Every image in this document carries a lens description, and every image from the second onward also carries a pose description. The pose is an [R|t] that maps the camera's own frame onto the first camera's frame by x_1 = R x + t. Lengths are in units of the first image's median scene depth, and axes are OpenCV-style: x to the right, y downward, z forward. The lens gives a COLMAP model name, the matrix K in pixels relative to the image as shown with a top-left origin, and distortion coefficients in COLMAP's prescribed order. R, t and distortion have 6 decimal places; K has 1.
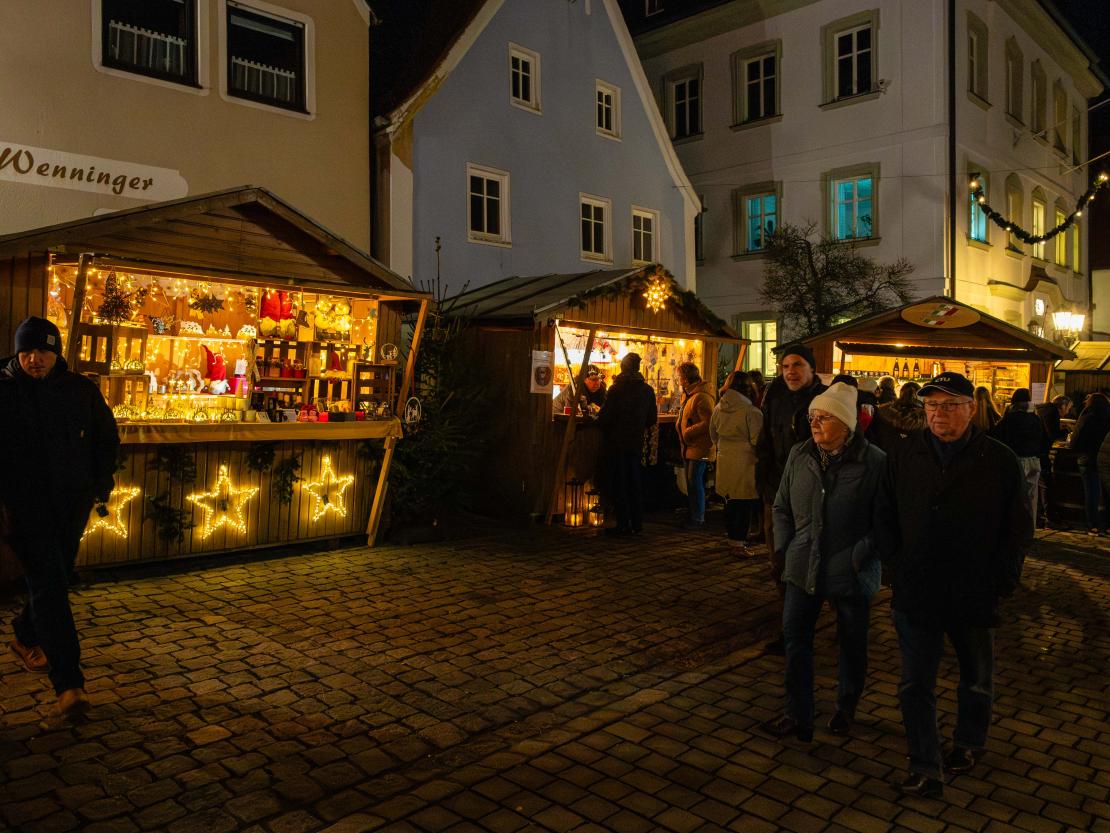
lens RADIAL K [[859.6, 0, 557.1], [0, 859.6, 385.1], [0, 0, 1]] dist [-0.023121, 0.020436]
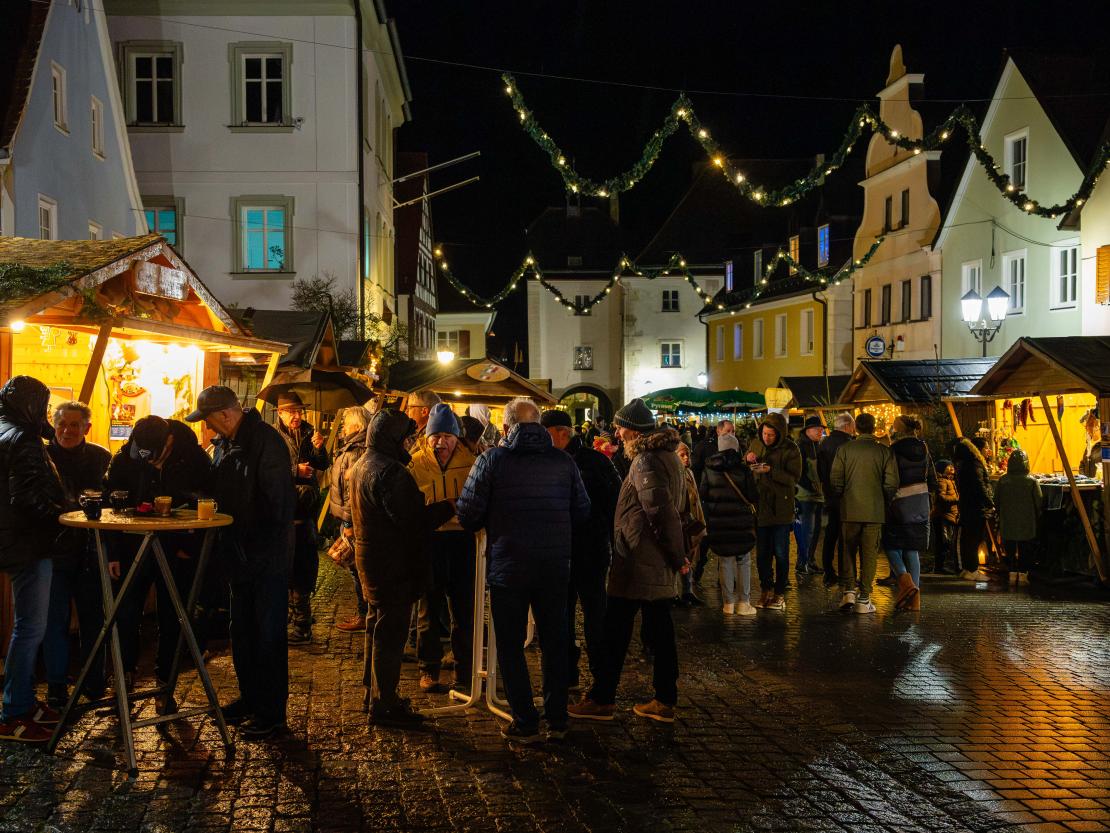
lens RADIAL K [[1332.1, 0, 560.9], [0, 1332.1, 418.7], [0, 0, 1]] dist [-0.019463, 0.000000]
pose [[0.671686, -0.020500, 0.740553, -0.555667], [0.011186, 0.999784, 0.017530, -0.022830], [-0.740752, -0.003491, 0.671770, -0.273404]]
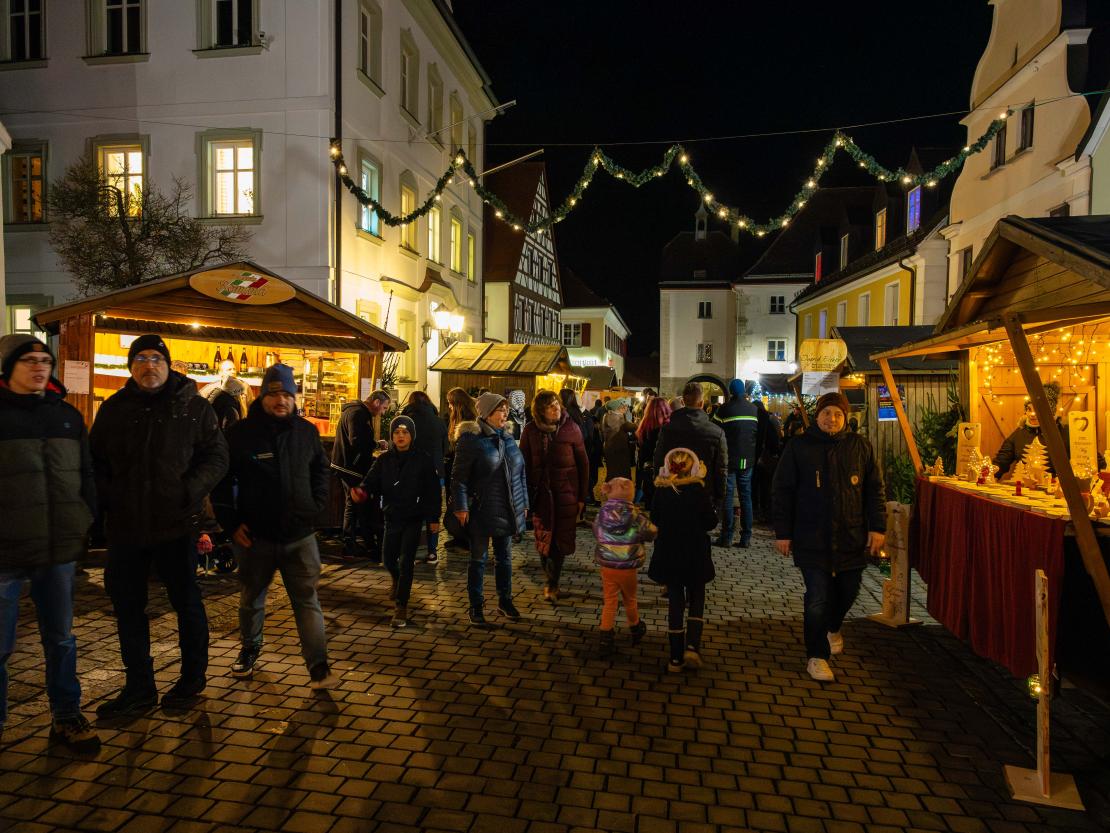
lens RADIAL K [[817.3, 0, 553.2], [0, 817.3, 416.8], [0, 0, 1]] dist [-0.013234, 0.005692]
pose [[0.818755, -0.010454, 0.574047, 0.135127], [-0.010314, 0.999405, 0.032911, 0.003470], [-0.574050, -0.032867, 0.818160, 0.132542]]
